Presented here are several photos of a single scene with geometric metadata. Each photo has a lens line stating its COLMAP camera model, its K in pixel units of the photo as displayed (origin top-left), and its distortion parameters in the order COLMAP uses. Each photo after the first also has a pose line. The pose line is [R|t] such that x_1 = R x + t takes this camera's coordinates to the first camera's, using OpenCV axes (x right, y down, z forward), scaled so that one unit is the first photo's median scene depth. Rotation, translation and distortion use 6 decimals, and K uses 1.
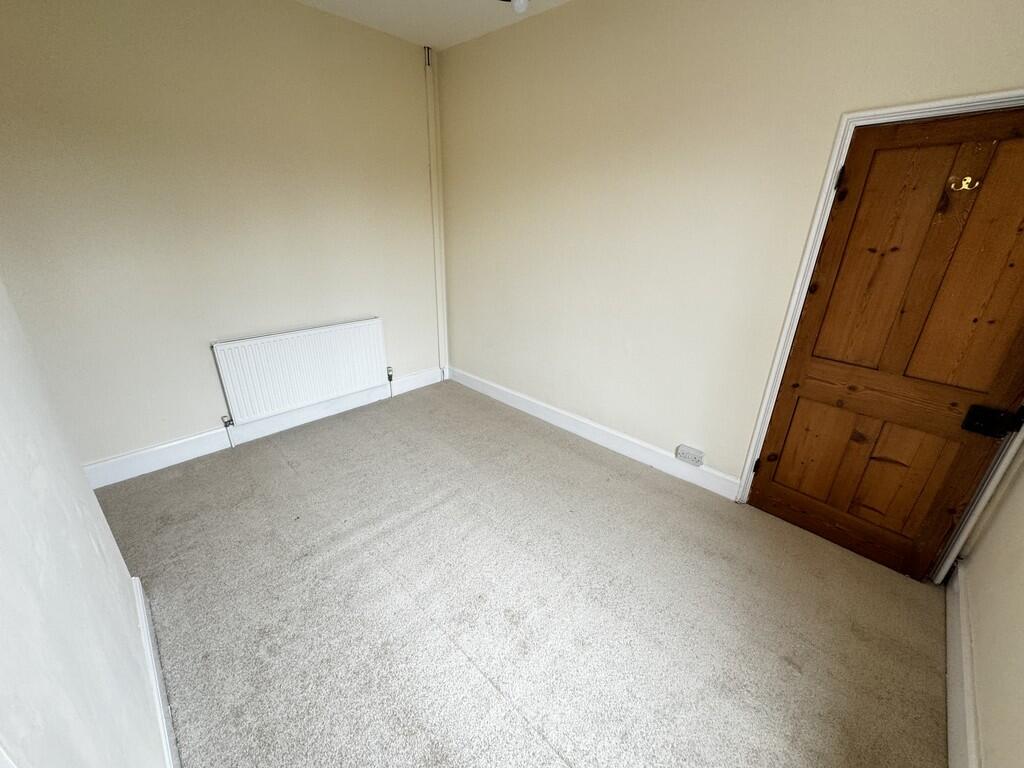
lens RADIAL K [[406.2, 0, 511.5], [0, 406.2, 381.4], [0, 0, 1]] dist [-0.001257, -0.000257]
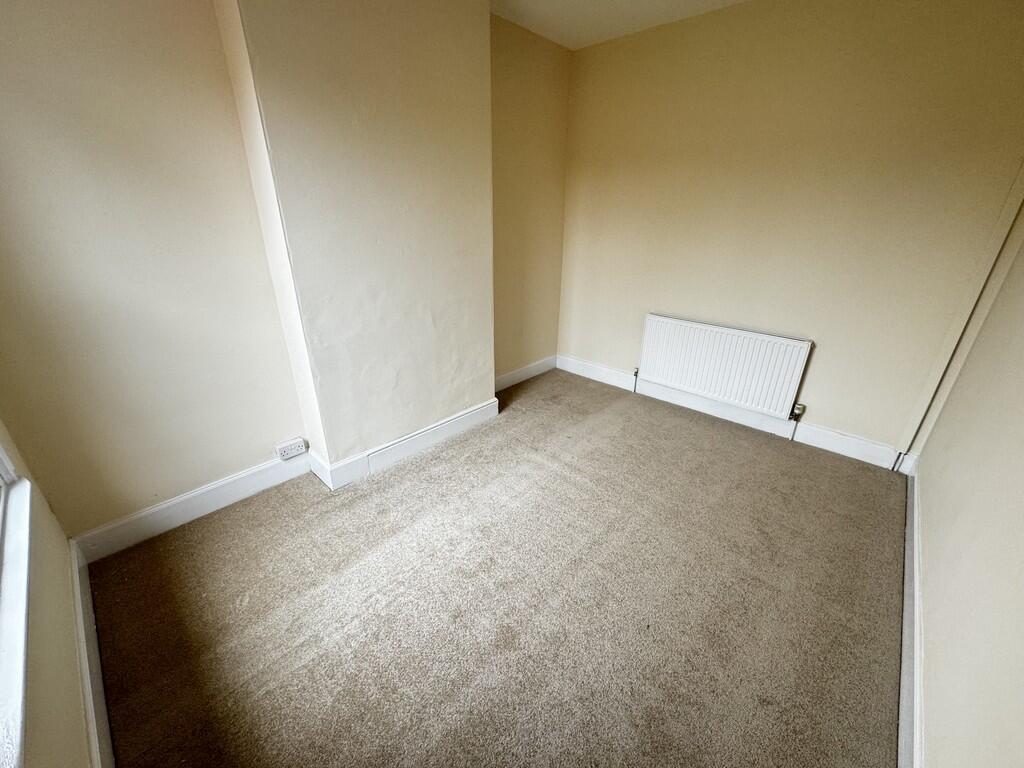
lens RADIAL K [[406.2, 0, 512.7], [0, 406.2, 386.8], [0, 0, 1]] dist [-0.001257, -0.000257]
pose [[0.036576, 0.393870, -0.918438, 0.426648], [-0.367043, 0.860113, 0.354240, -0.148716], [0.929485, 0.324149, 0.176027, 0.334371]]
